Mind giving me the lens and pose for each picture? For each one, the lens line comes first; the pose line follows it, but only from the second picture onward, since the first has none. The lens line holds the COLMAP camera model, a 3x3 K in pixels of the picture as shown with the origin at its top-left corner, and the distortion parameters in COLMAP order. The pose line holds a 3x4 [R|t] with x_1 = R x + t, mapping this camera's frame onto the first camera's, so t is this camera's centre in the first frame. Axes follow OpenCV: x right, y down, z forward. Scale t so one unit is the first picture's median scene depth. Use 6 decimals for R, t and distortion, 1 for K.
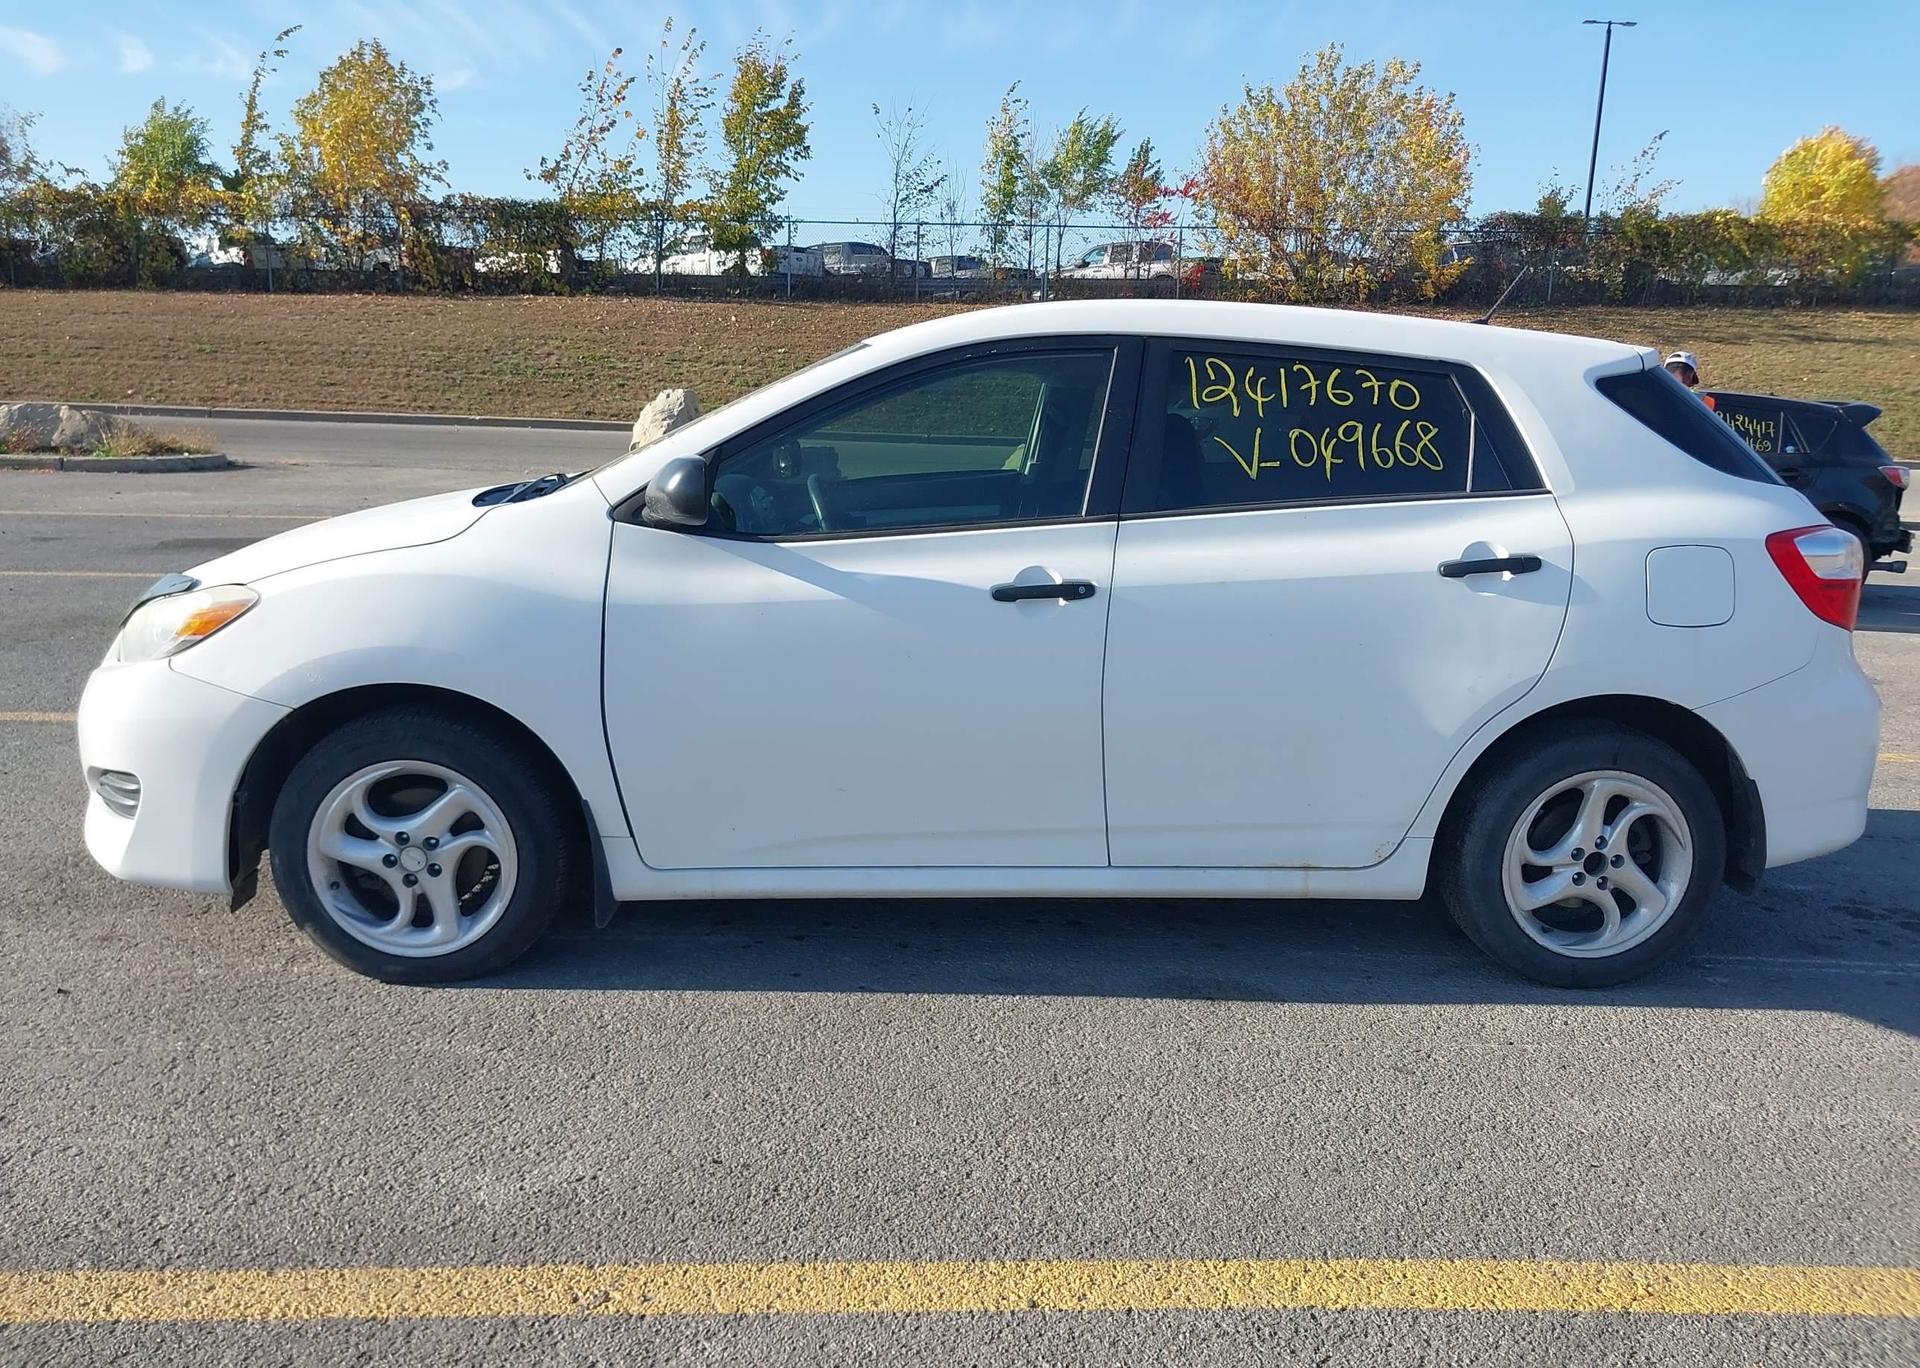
lens RADIAL K [[1517.5, 0, 960.0], [0, 1517.5, 684.0], [0, 0, 1]] dist [0.031138, -0.047889]
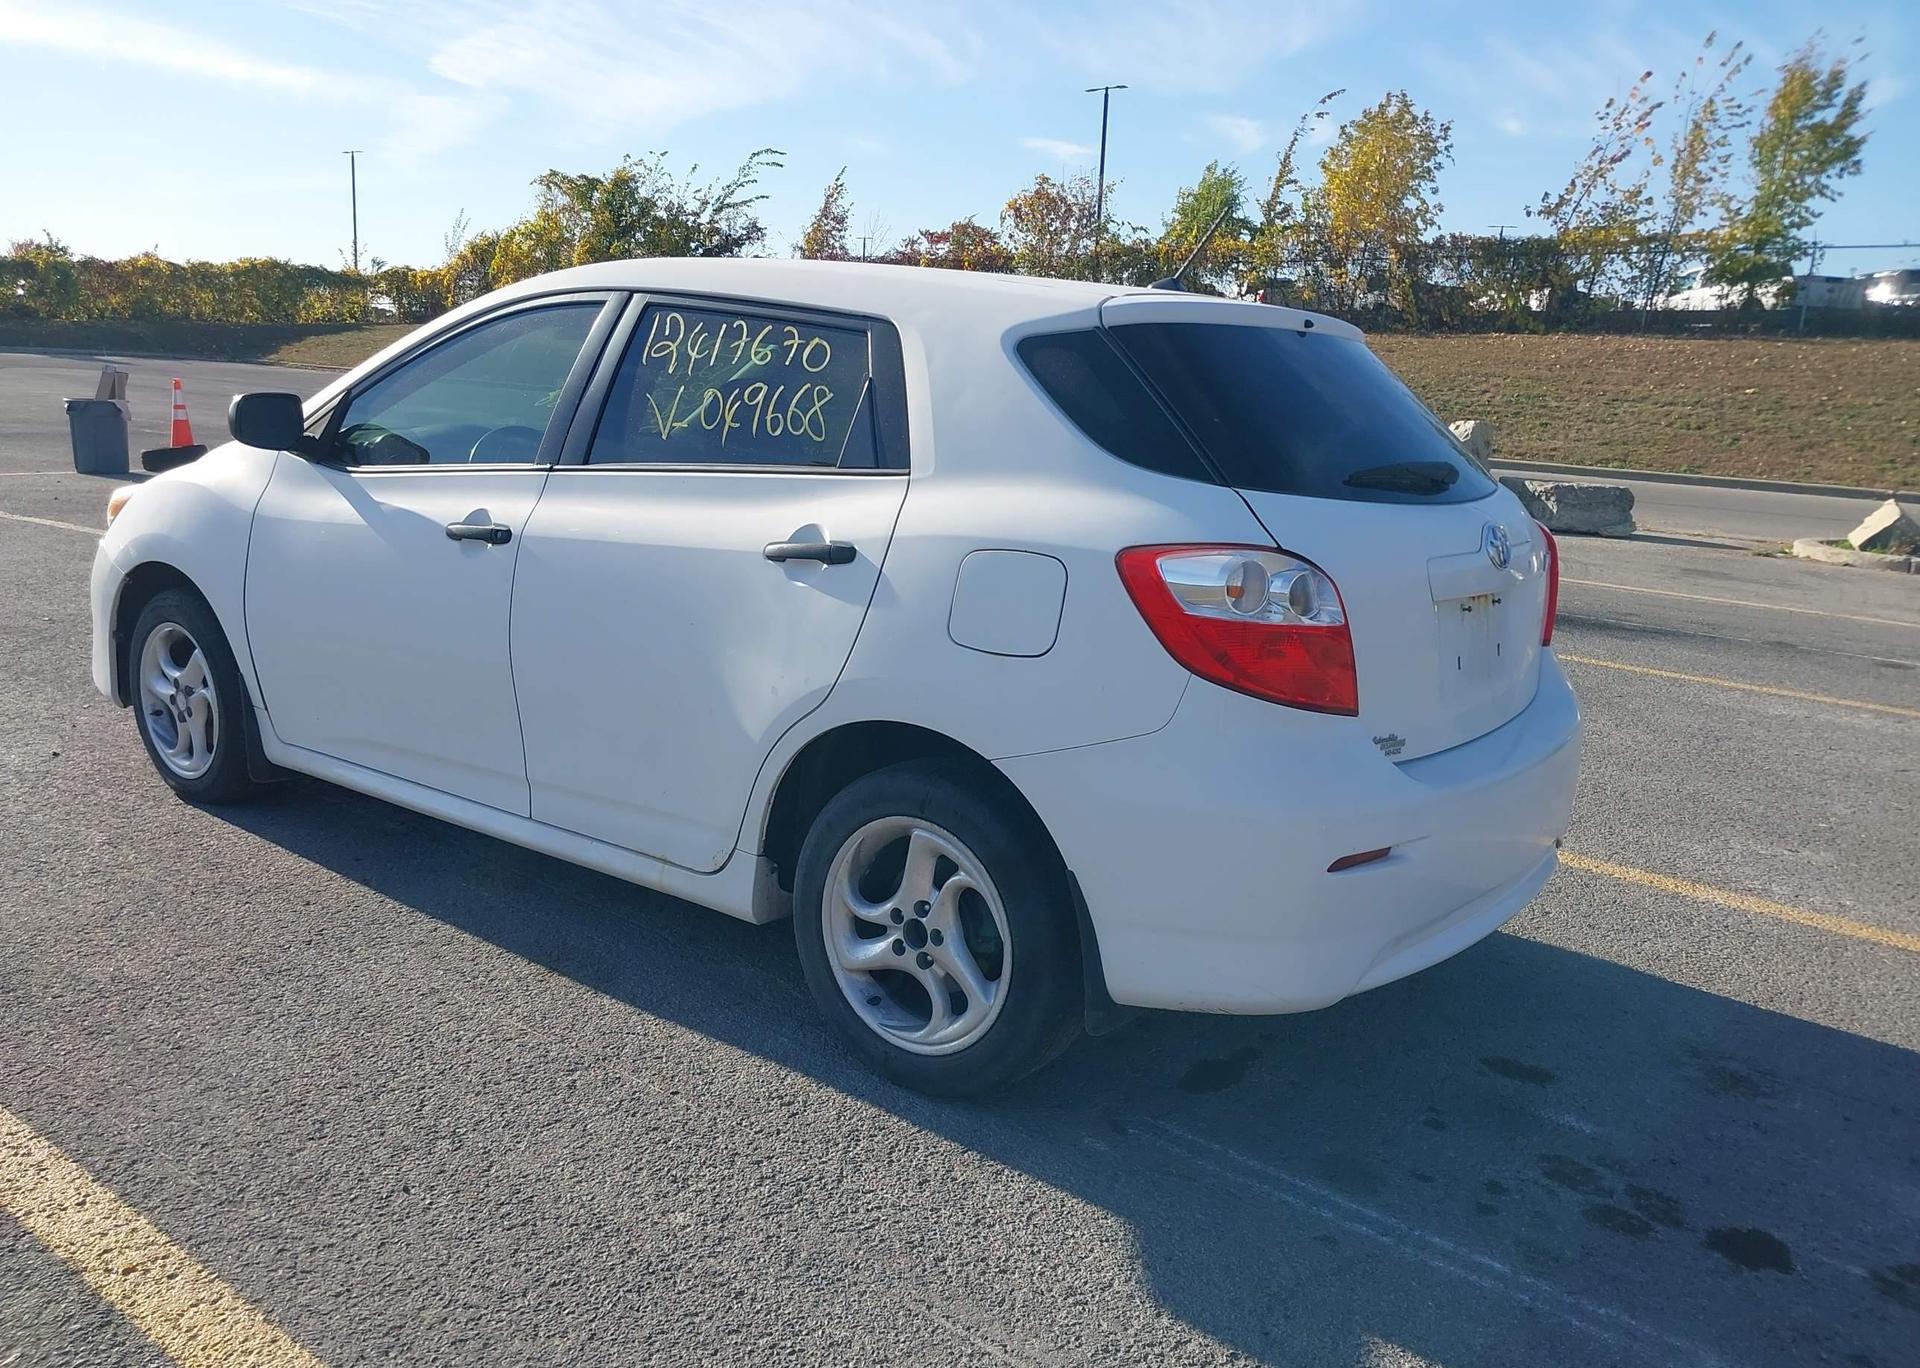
lens RADIAL K [[1522.6, 0, 960.0], [0, 1522.6, 684.0], [0, 0, 1]] dist [0.010764, -0.000392]
pose [[0.766741, 0.140955, -0.626290, 0.095947], [-0.159680, 0.986810, 0.026606, -0.004014], [0.621780, 0.079606, 0.779136, 0.039159]]
